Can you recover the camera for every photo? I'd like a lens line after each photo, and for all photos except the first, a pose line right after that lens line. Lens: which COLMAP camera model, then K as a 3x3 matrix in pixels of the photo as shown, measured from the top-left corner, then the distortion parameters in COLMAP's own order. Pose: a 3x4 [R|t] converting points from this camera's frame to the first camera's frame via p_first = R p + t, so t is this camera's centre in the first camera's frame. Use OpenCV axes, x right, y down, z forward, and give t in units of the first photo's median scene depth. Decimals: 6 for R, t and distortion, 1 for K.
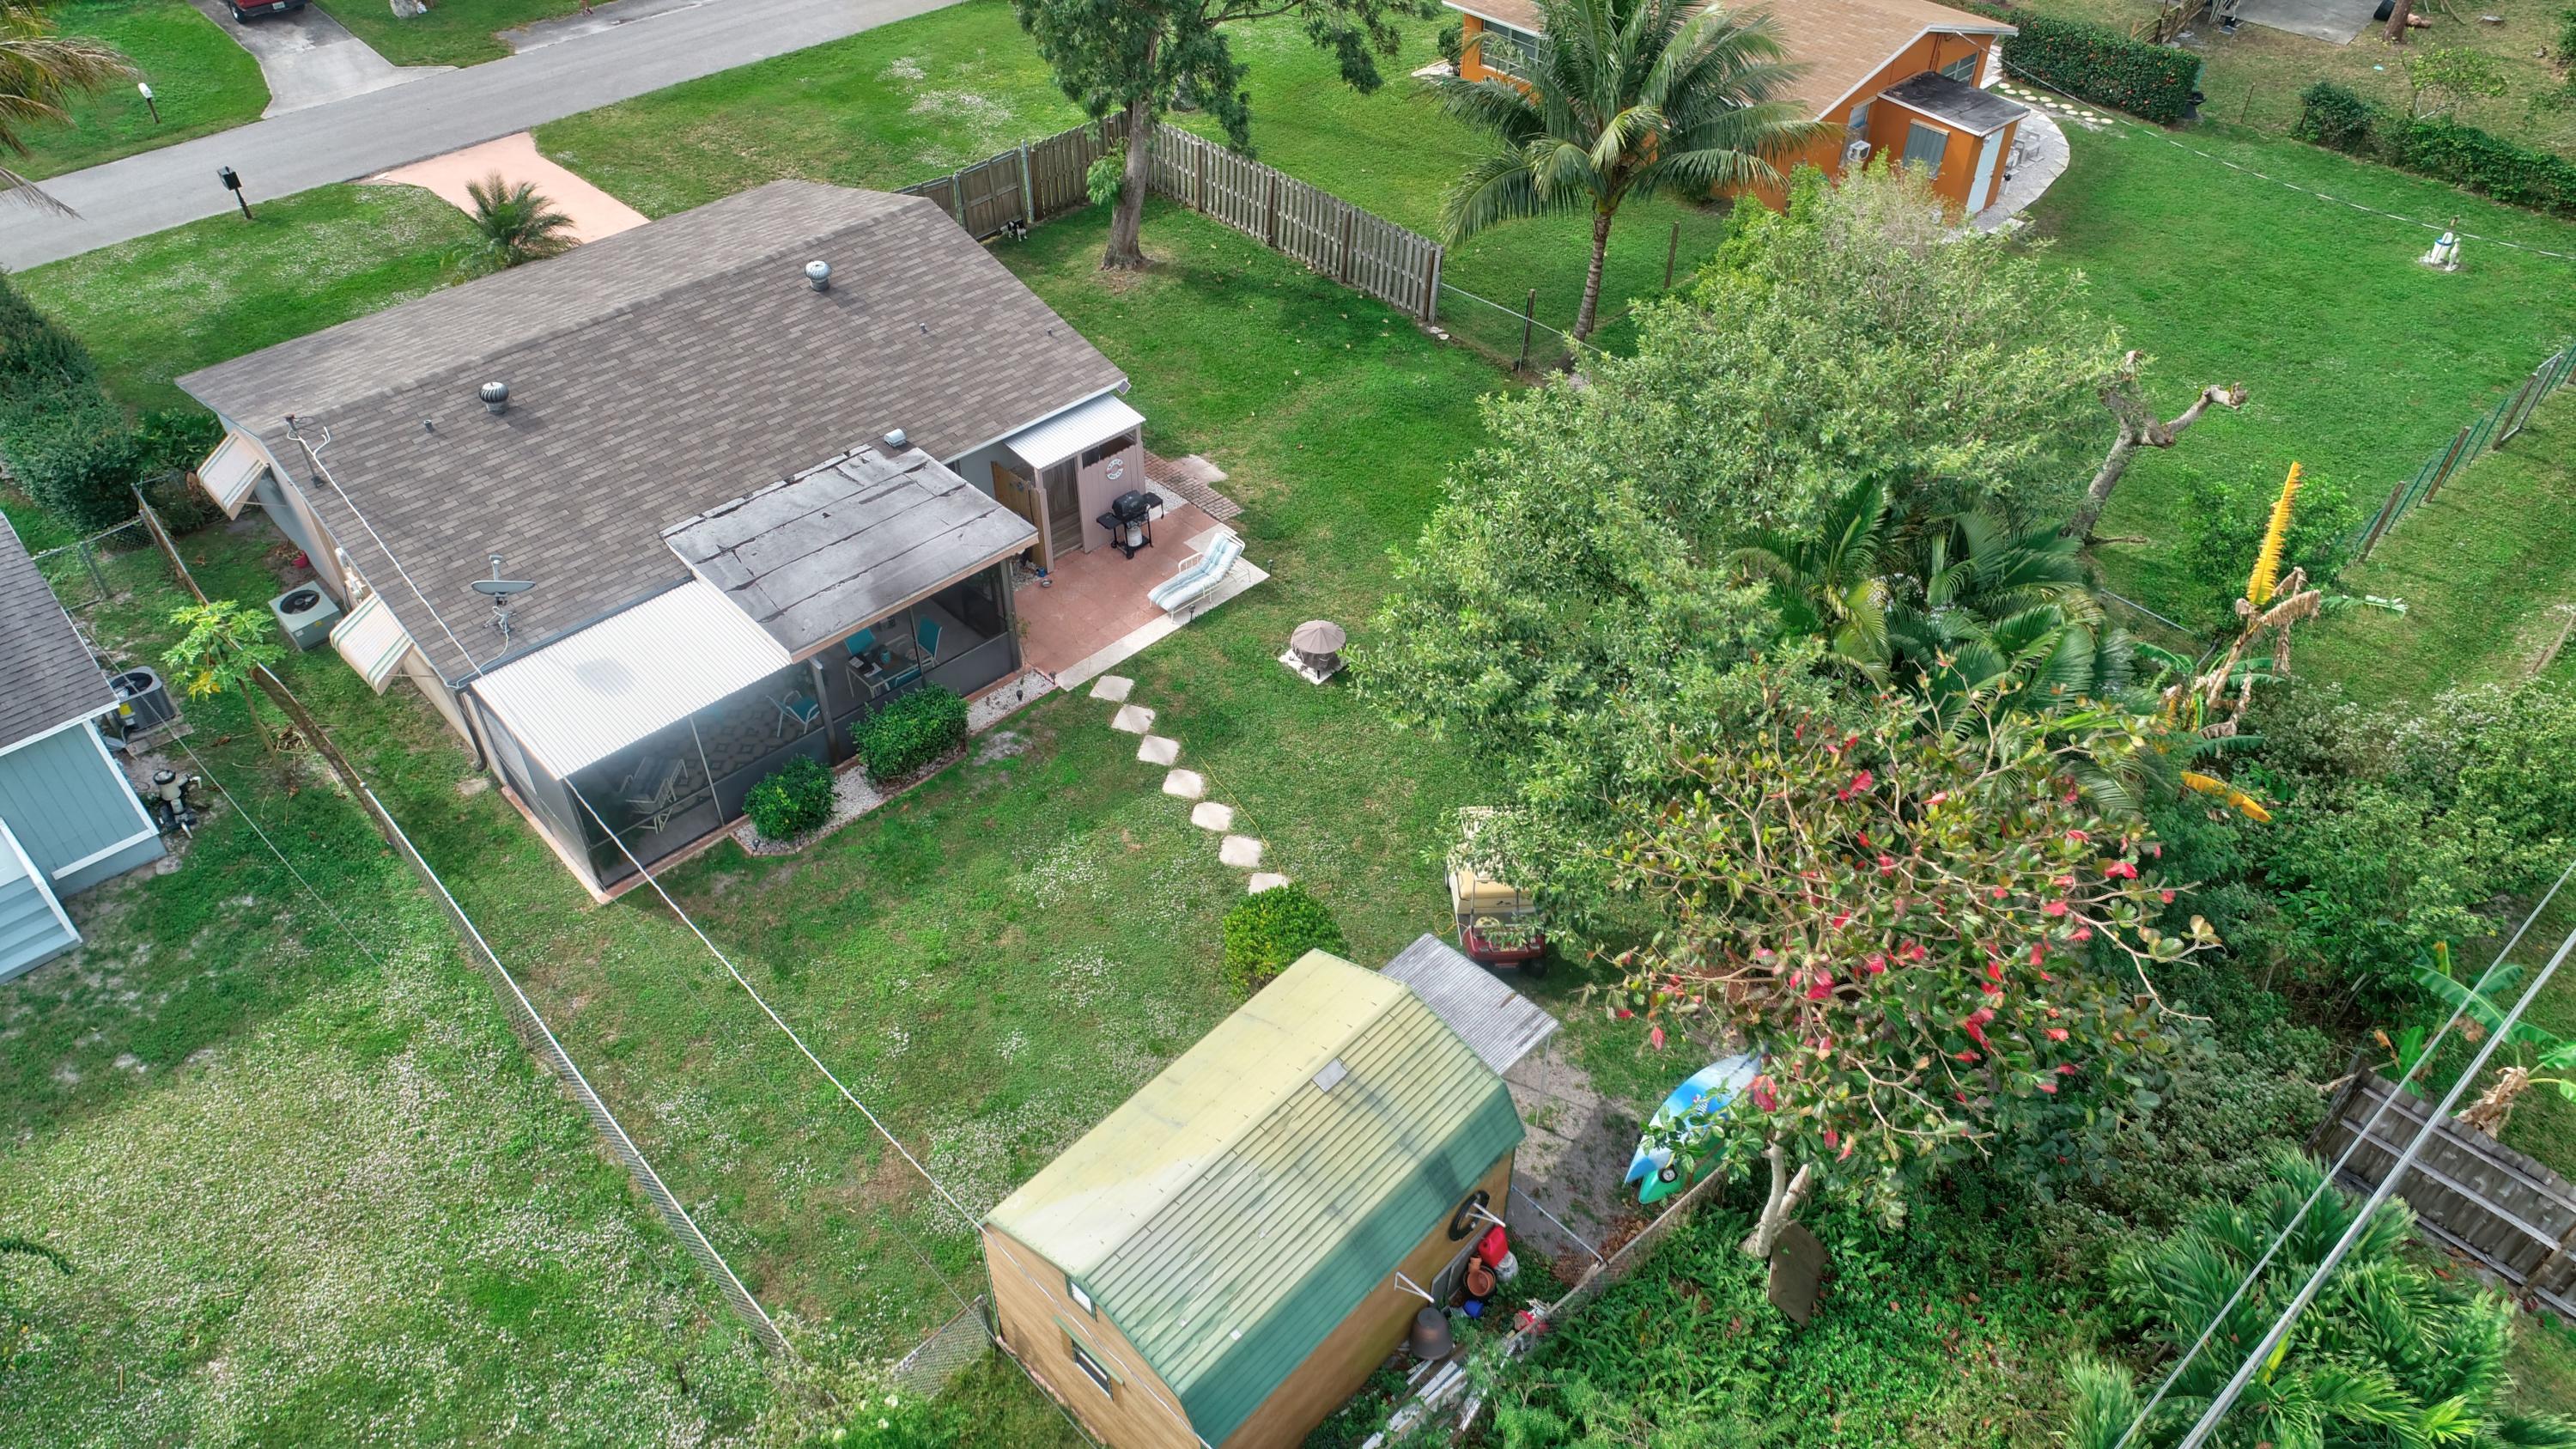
lens RADIAL K [[1726.6, 0, 1287.4], [0, 1726.6, 724.6], [0, 0, 1]] dist [-0.000126, -0.000535]
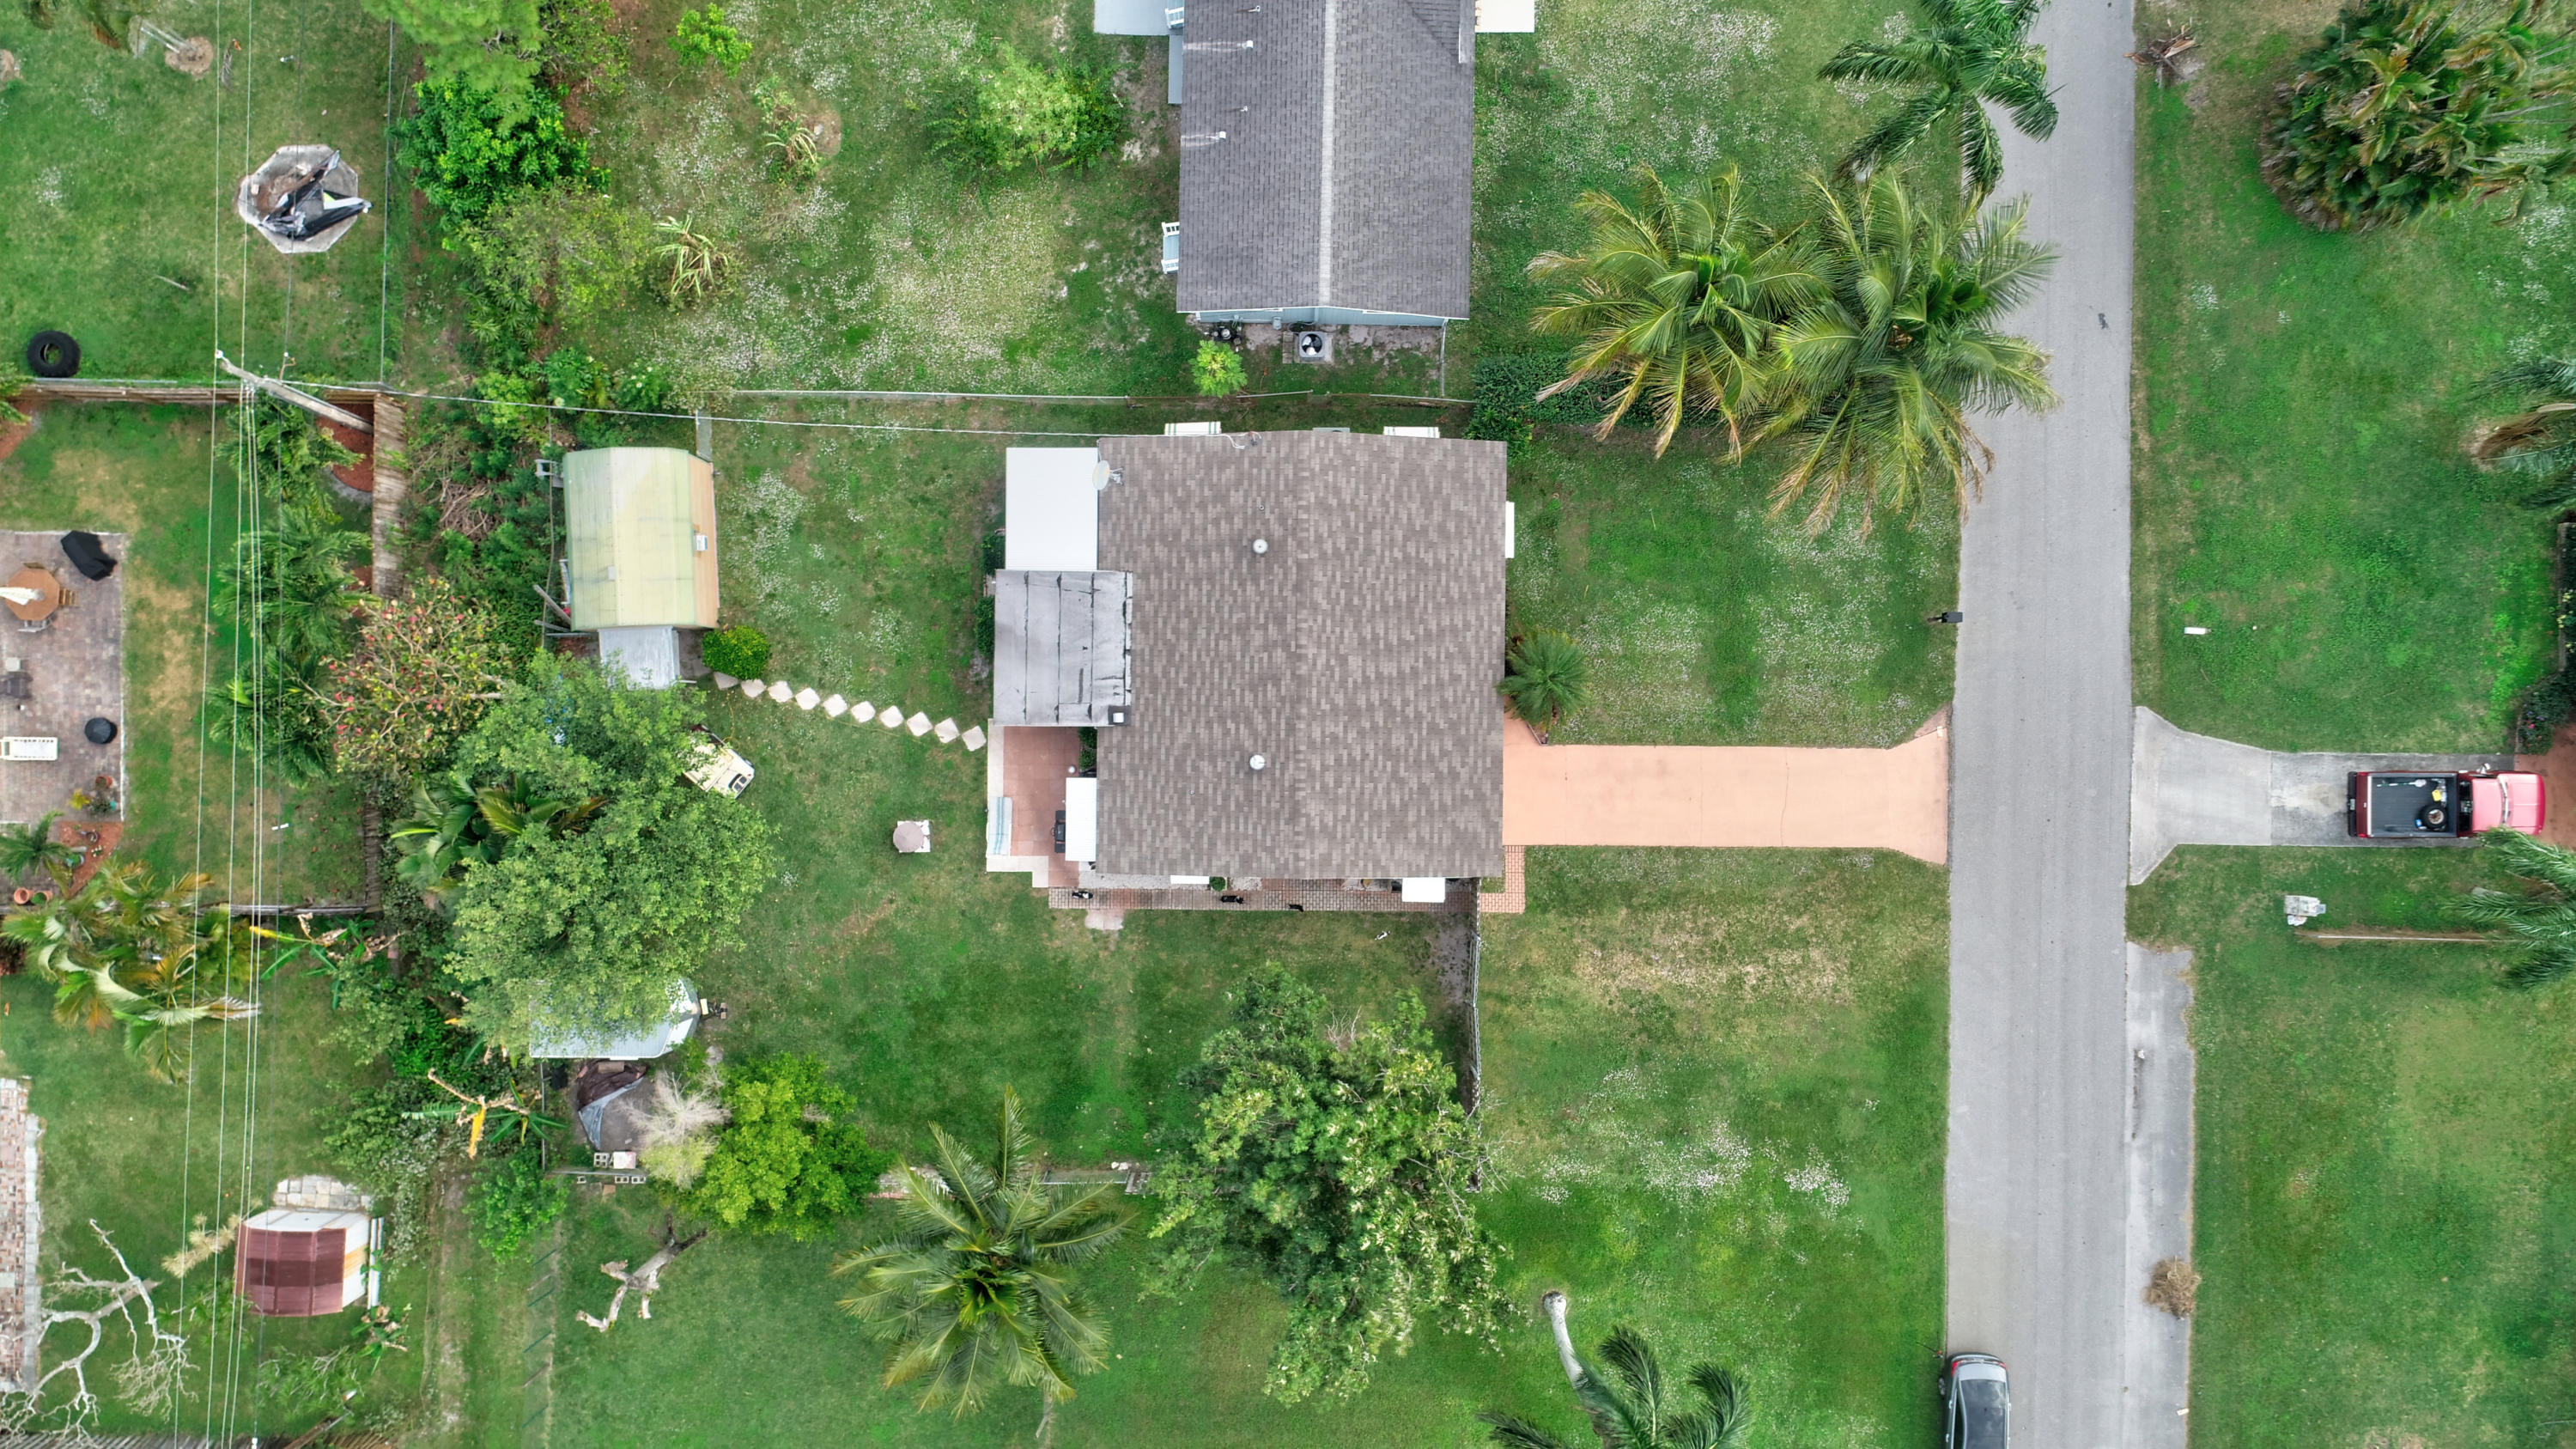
lens RADIAL K [[1726.6, 0, 1287.0], [0, 1726.6, 723.2], [0, 0, 1]] dist [-0.000126, -0.000535]
pose [[-0.694524, 0.719455, -0.004633, -0.340835], [-0.475710, -0.454375, 0.753155, -1.574449], [0.539756, 0.525288, 0.657826, -0.029687]]
